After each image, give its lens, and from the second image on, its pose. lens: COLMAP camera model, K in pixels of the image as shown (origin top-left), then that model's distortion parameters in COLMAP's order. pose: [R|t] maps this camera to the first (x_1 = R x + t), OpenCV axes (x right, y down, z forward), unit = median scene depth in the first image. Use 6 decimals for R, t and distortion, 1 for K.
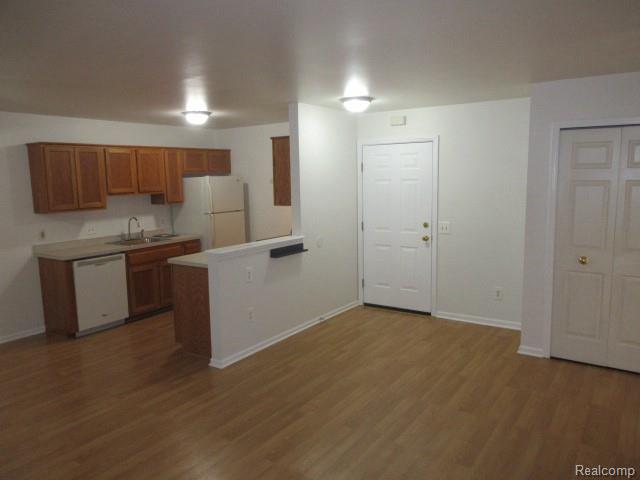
lens RADIAL K [[474.3, 0, 320.0], [0, 474.3, 240.0], [0, 0, 1]] dist [-0.013441, -0.002759]
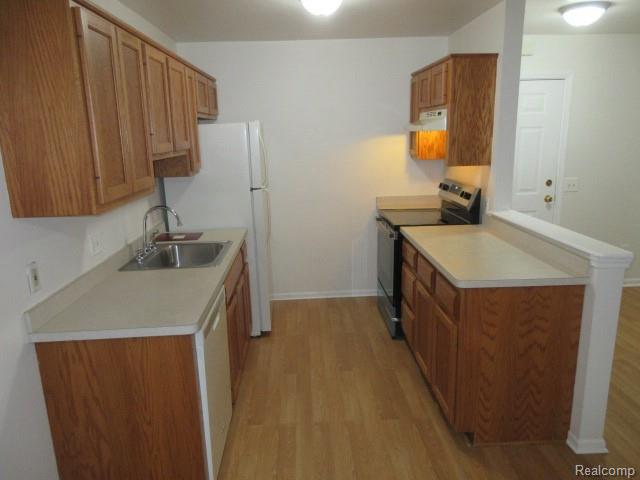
lens RADIAL K [[474.3, 0, 320.0], [0, 474.3, 240.0], [0, 0, 1]] dist [-0.013441, -0.002759]
pose [[0.798954, -0.132113, 0.586701, -0.601541], [0.085042, 0.990588, 0.107253, -0.056134], [-0.595349, -0.035796, 0.802670, 0.577274]]
